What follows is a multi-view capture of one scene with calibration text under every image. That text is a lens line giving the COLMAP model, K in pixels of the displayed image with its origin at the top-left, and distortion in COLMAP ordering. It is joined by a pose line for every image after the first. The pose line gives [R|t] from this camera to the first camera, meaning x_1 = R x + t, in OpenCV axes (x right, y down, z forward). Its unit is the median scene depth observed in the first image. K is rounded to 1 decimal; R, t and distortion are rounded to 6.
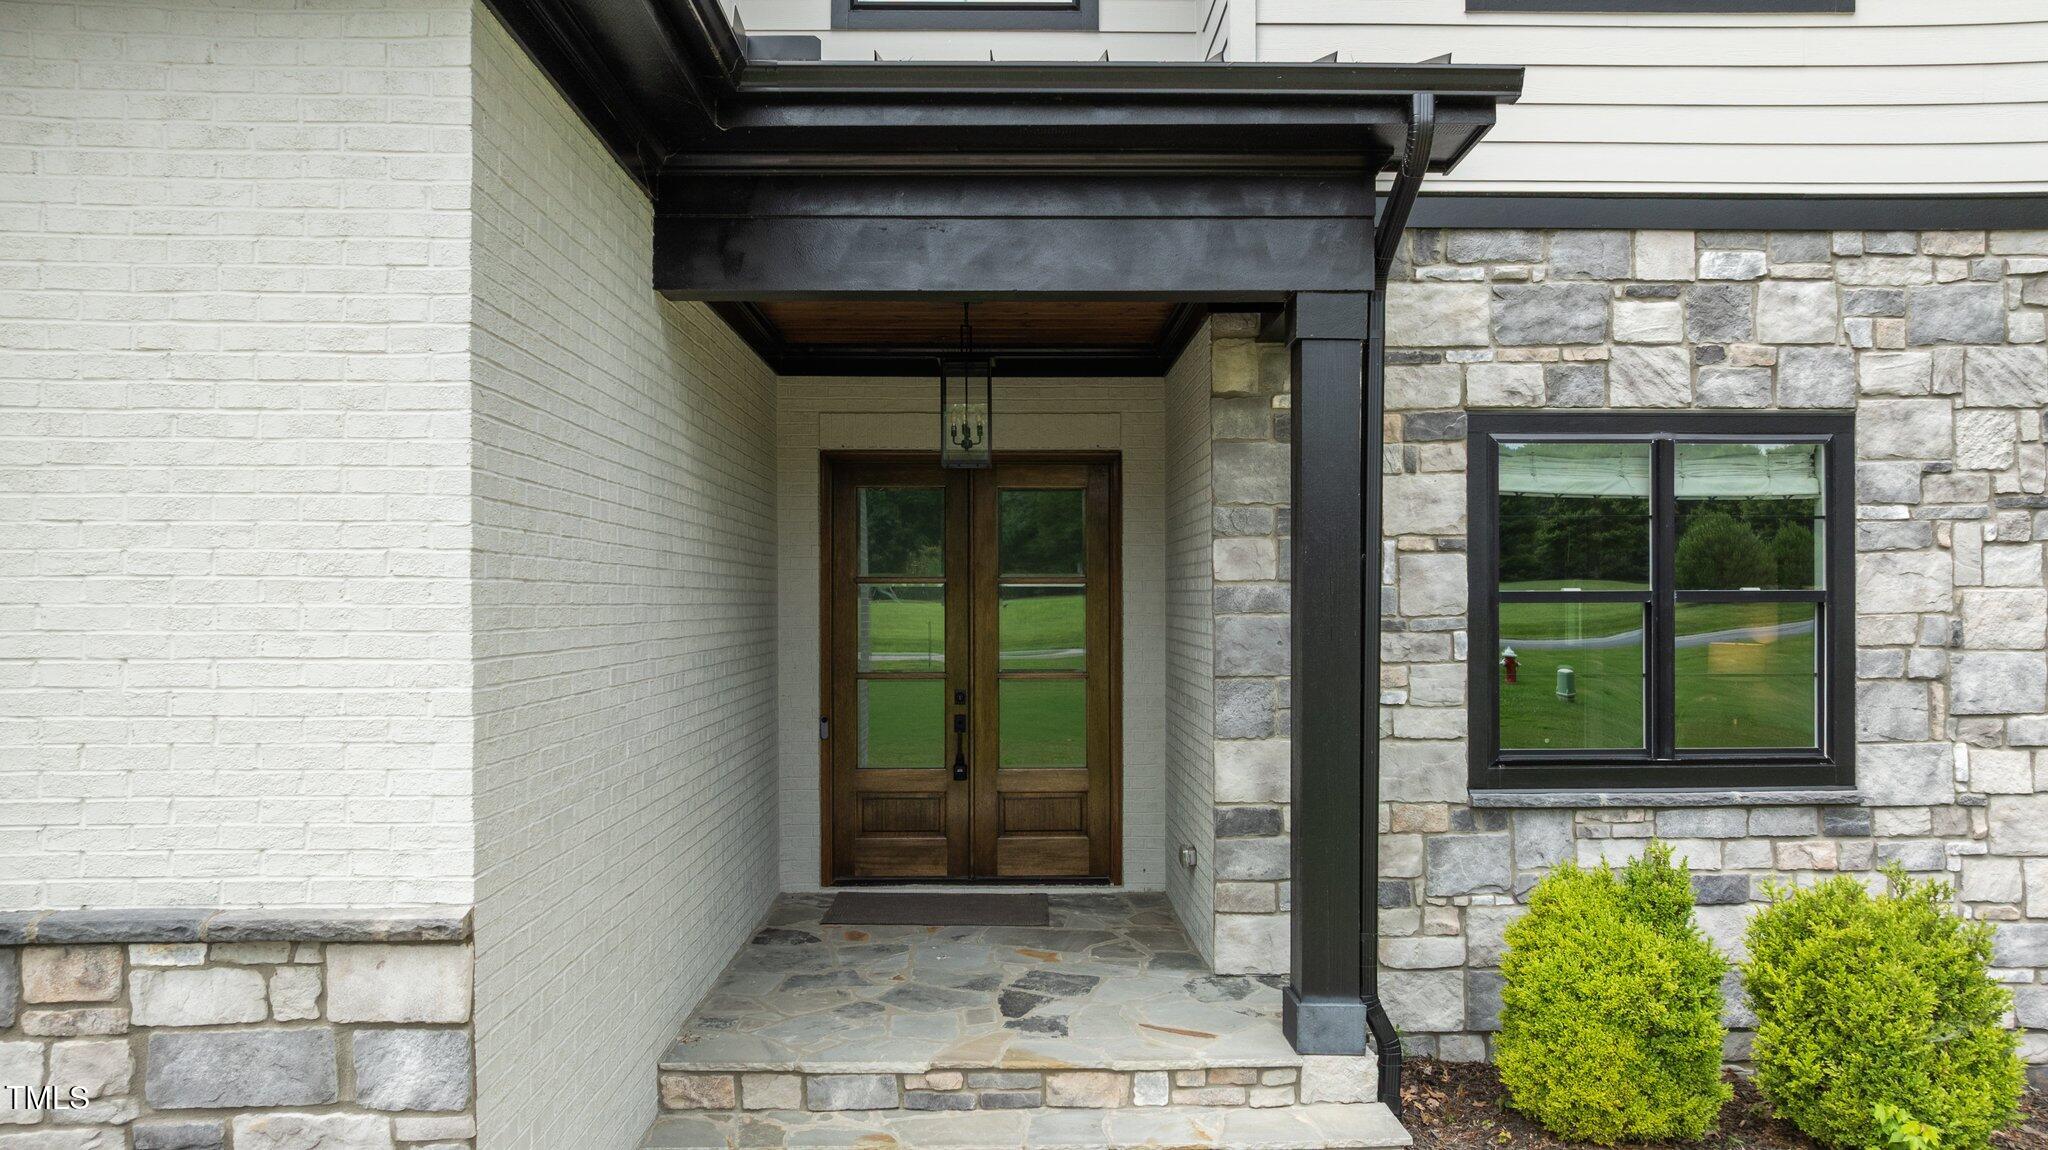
lens RADIAL K [[1408.7, 0, 1023.3], [0, 1408.7, 603.8], [0, 0, 1]] dist [-0.089707, 0.073154]
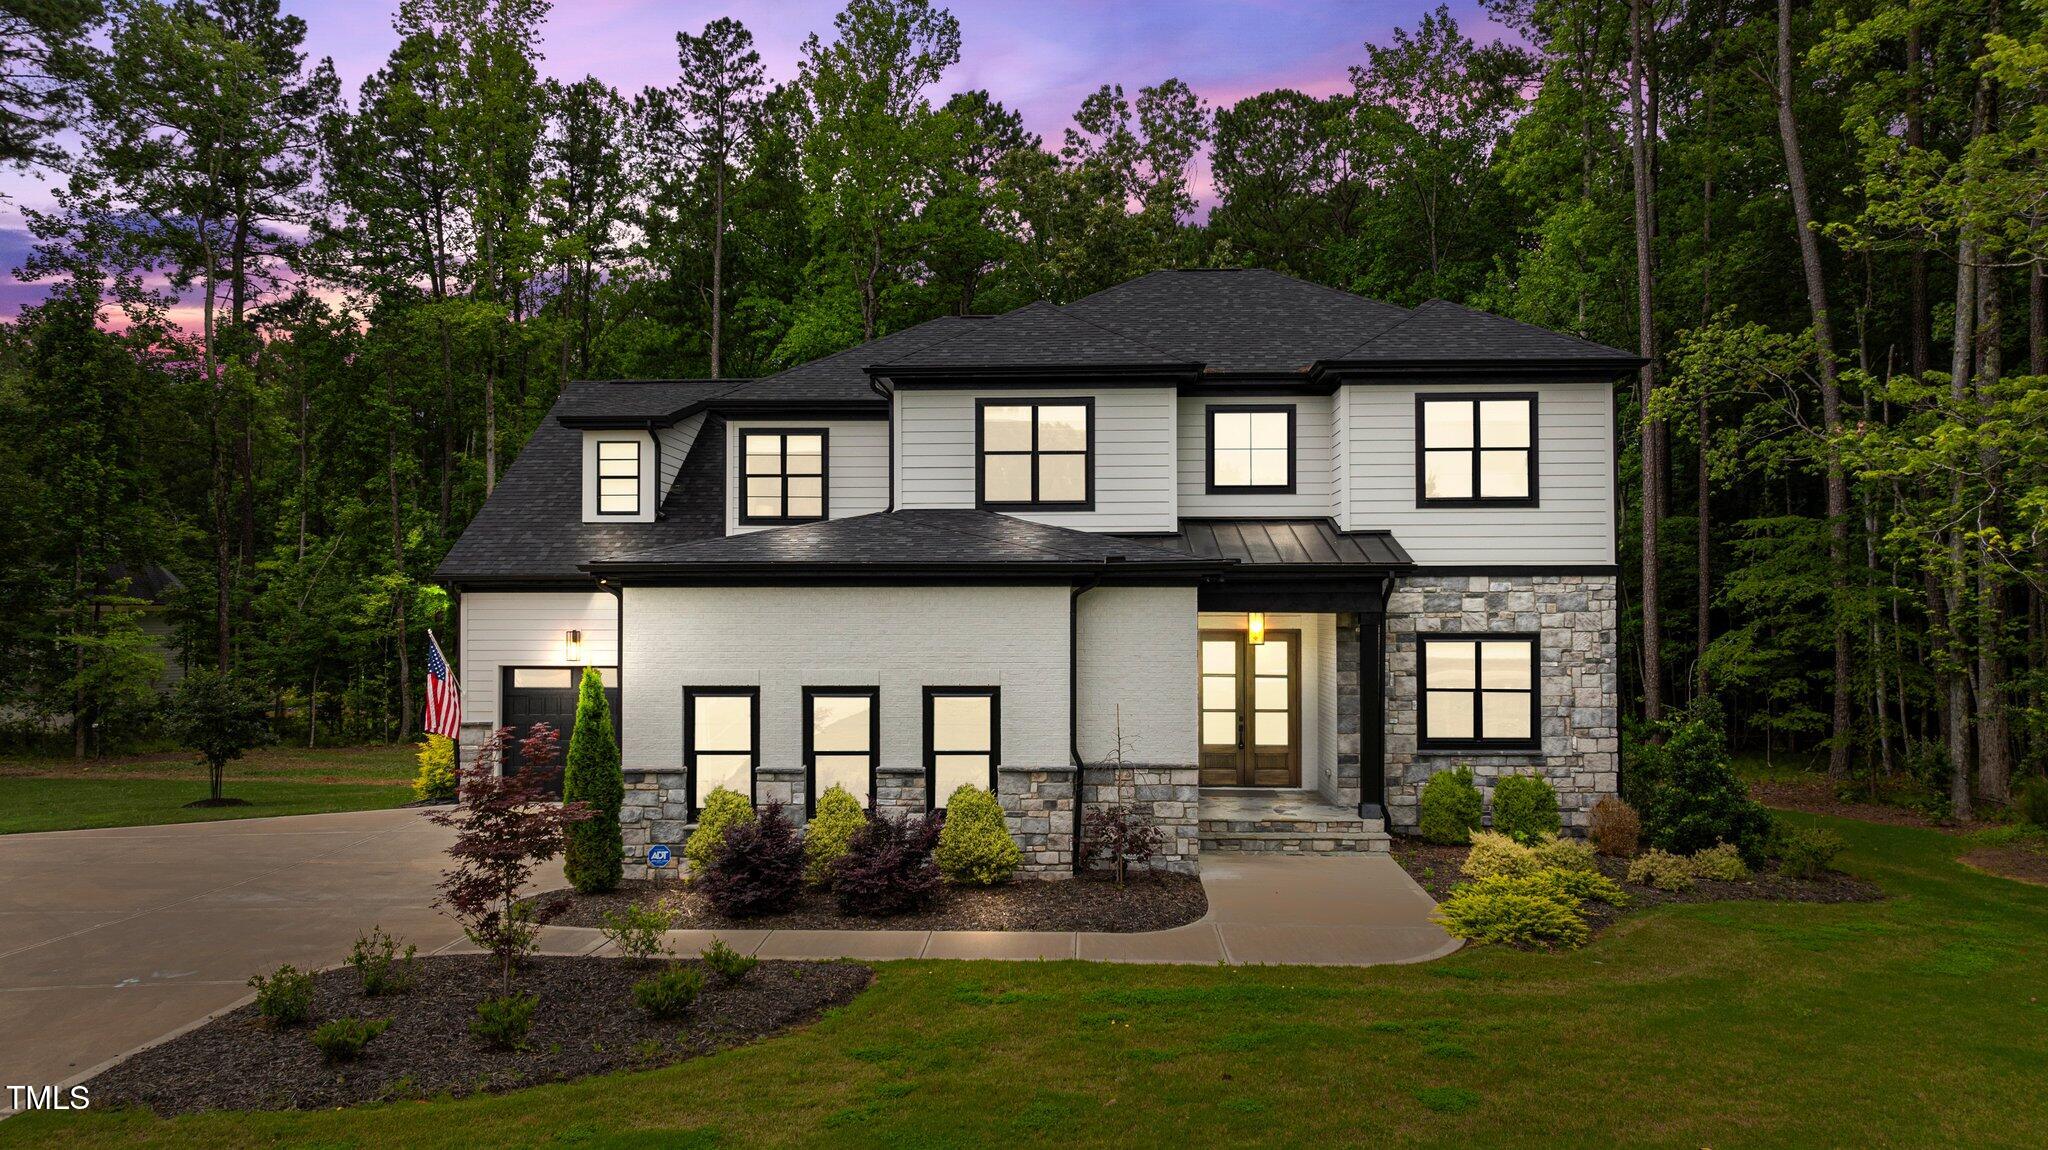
lens RADIAL K [[1461.2, 0, 1024.0], [0, 1461.2, 575.0], [0, 0, 1]] dist [-0.042368, -0.000435]
pose [[0.998152, -0.000231, -0.060773, -0.387368], [-0.001208, 0.999720, -0.023641, -0.192370], [0.060762, 0.023671, 0.997872, -2.449324]]
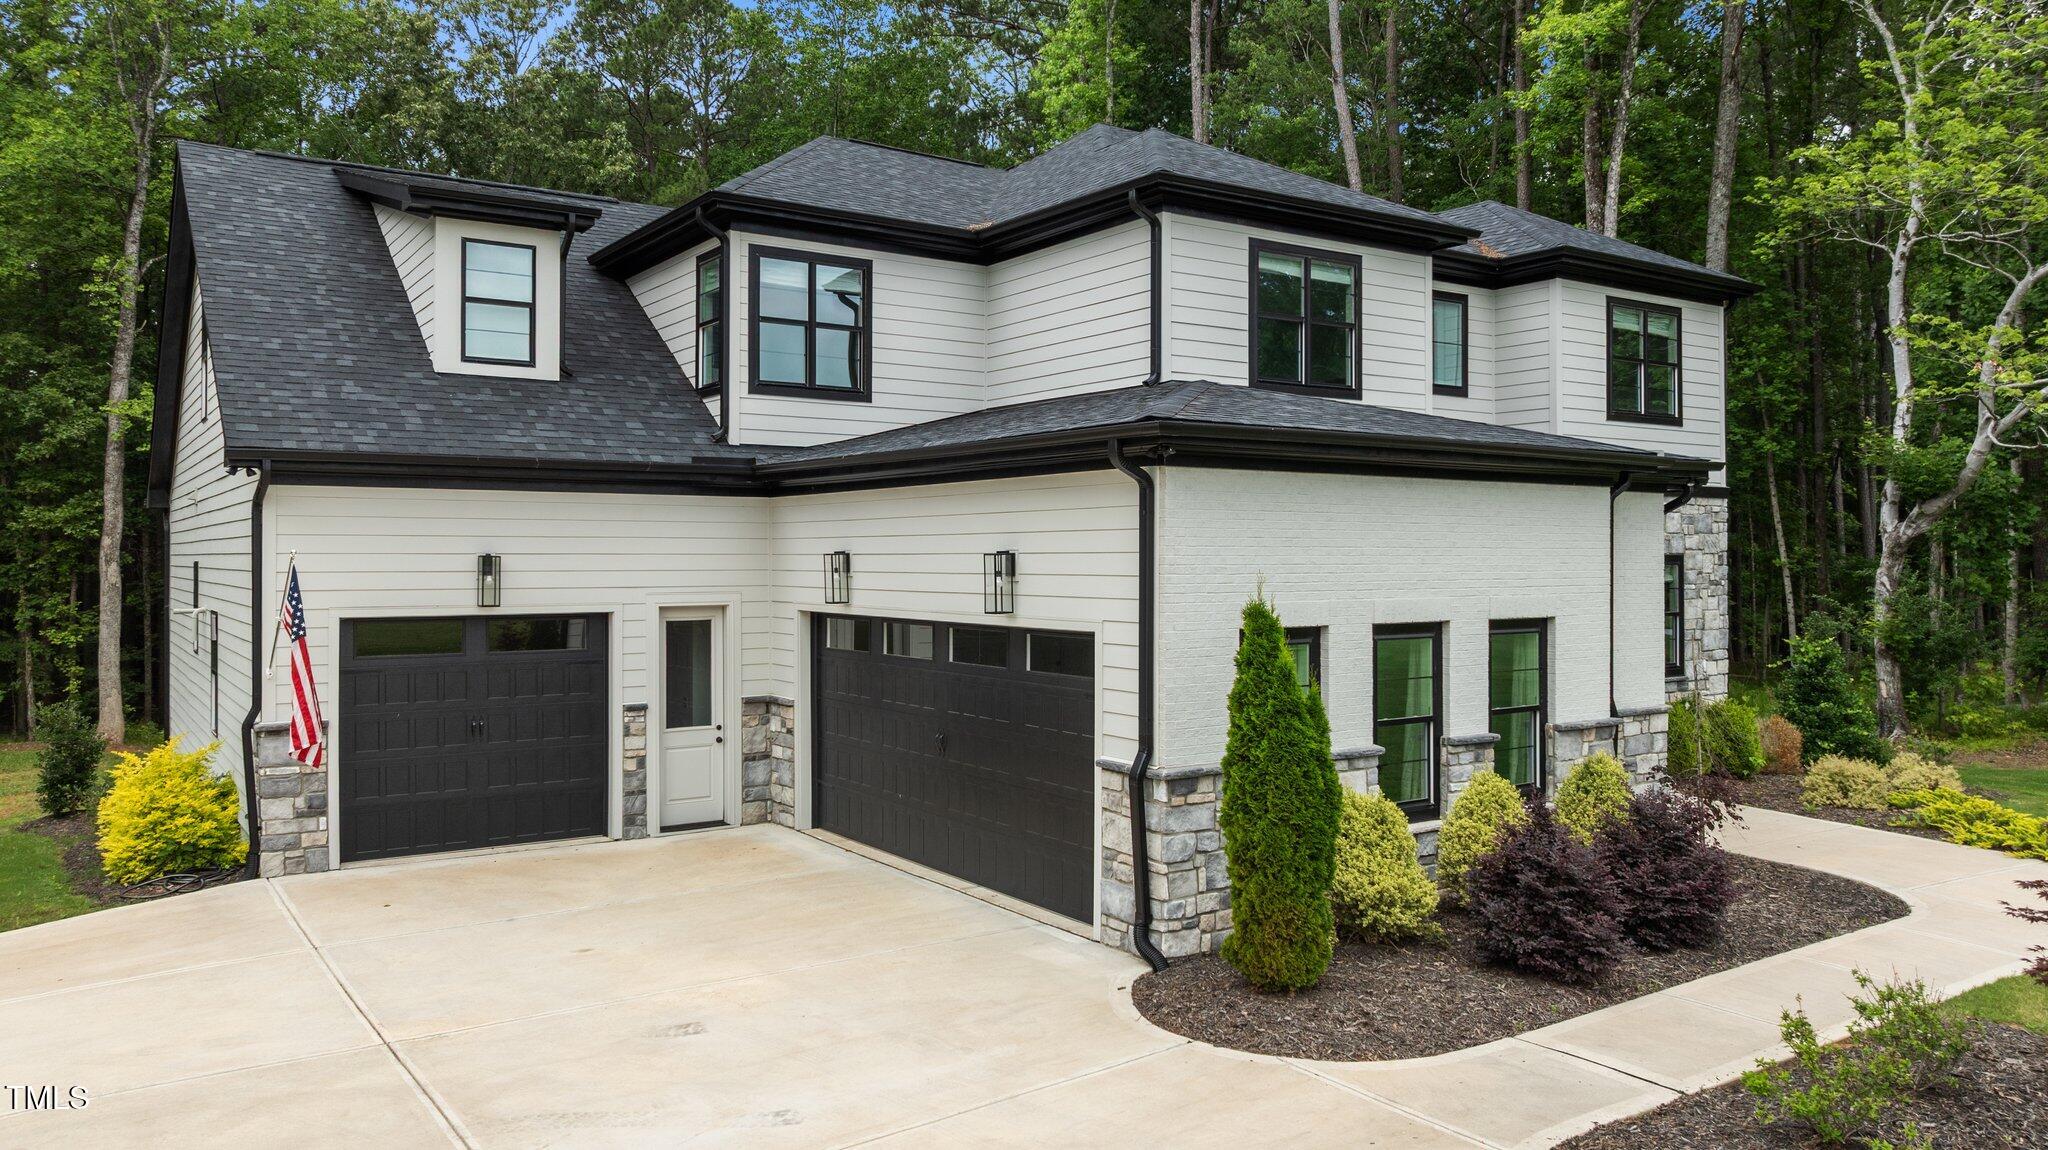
lens RADIAL K [[1442.7, 0, 1016.2], [0, 1442.7, 551.4], [0, 0, 1]] dist [-0.002458, -0.001726]
pose [[0.839561, 0.005540, 0.543237, -2.450795], [-0.004185, 0.999984, -0.003731, -0.128497], [-0.543249, 0.000859, 0.839571, -0.927772]]
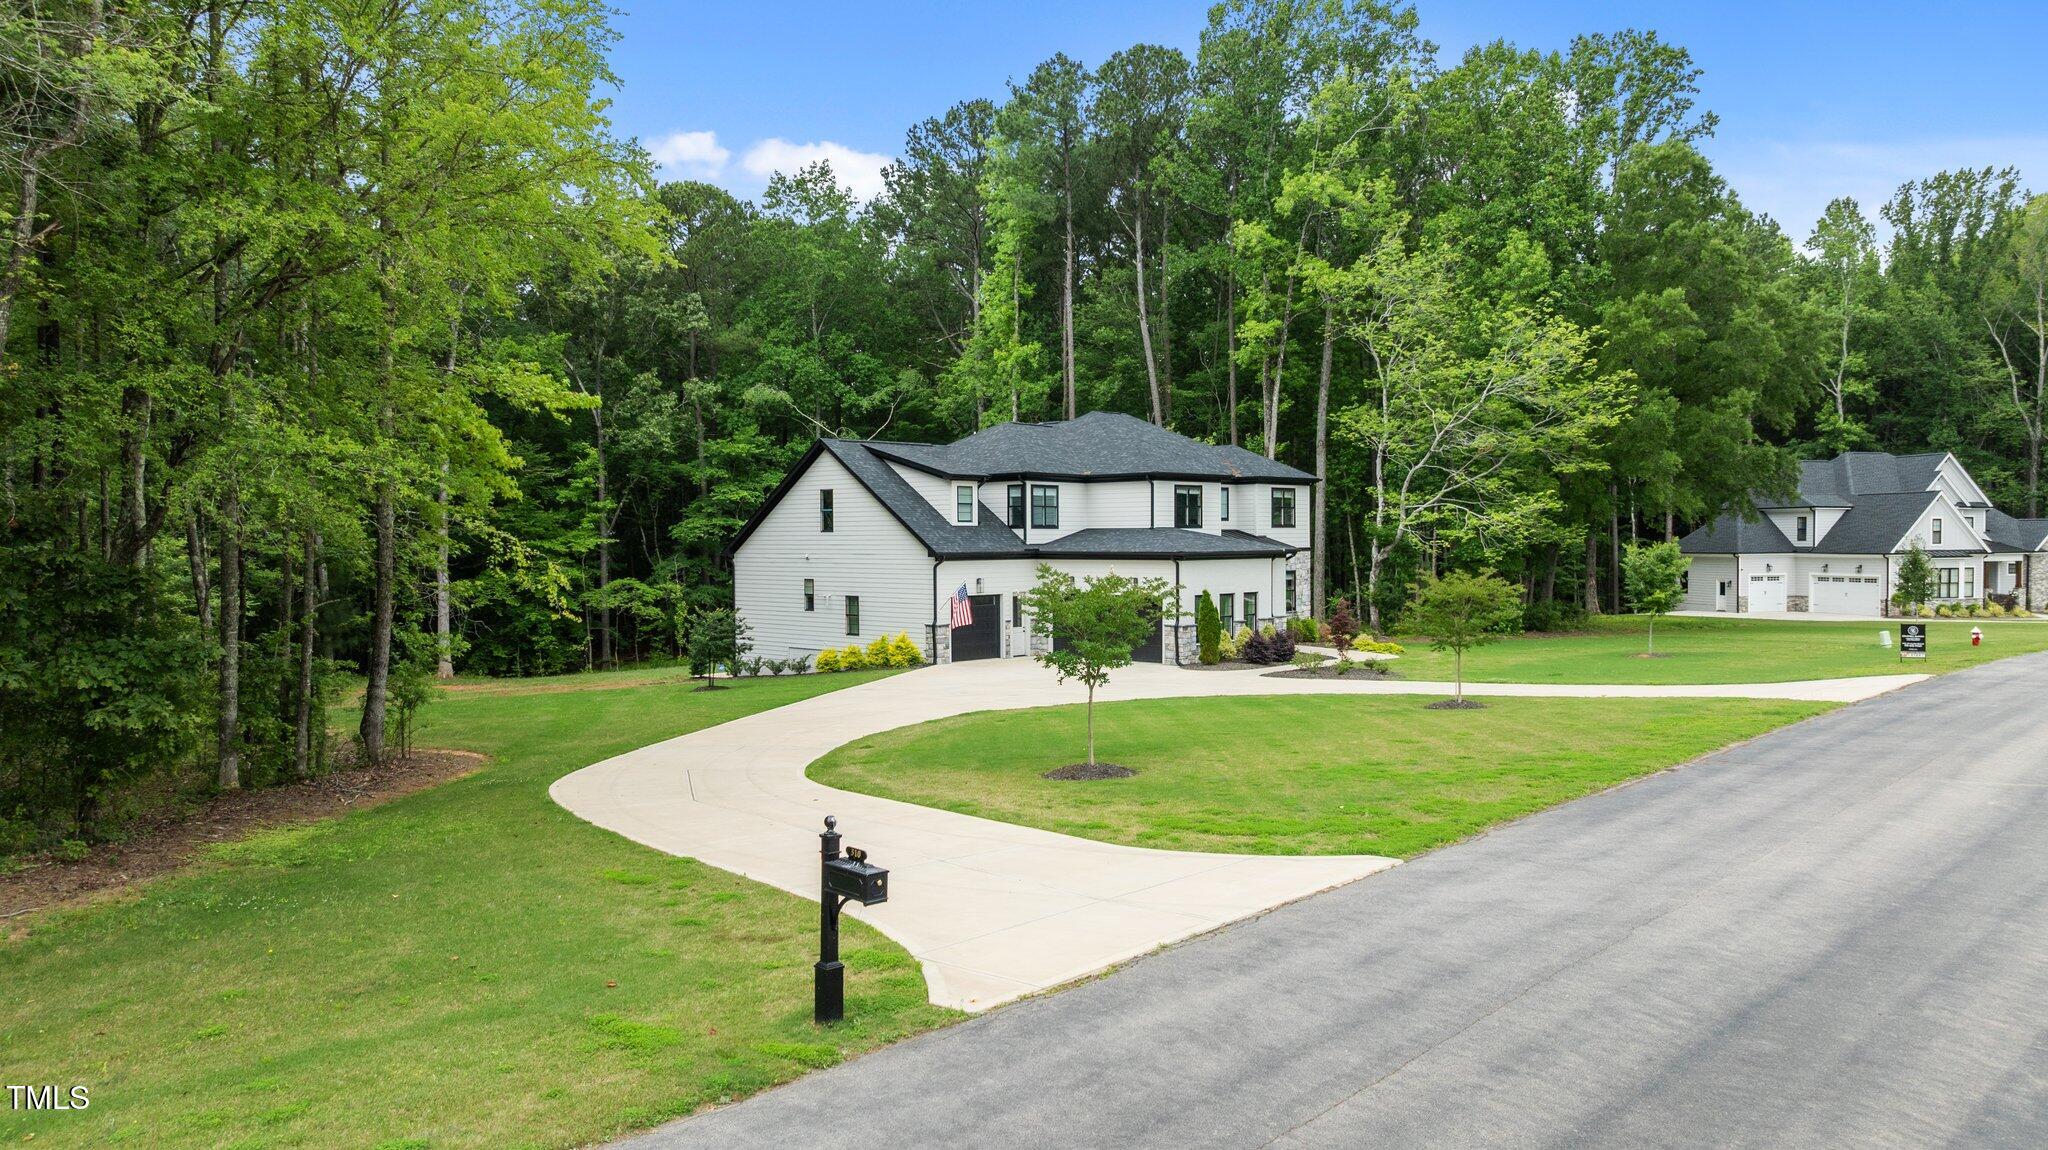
lens RADIAL K [[1543.3, 0, 1024.0], [0, 1543.3, 575.0], [0, 0, 1]] dist [0.000035, 0.000108]
pose [[0.697099, -0.018804, 0.716728, -8.285234], [0.001805, 0.999699, 0.024472, -0.371438], [-0.716973, -0.015765, 0.696923, -5.044039]]
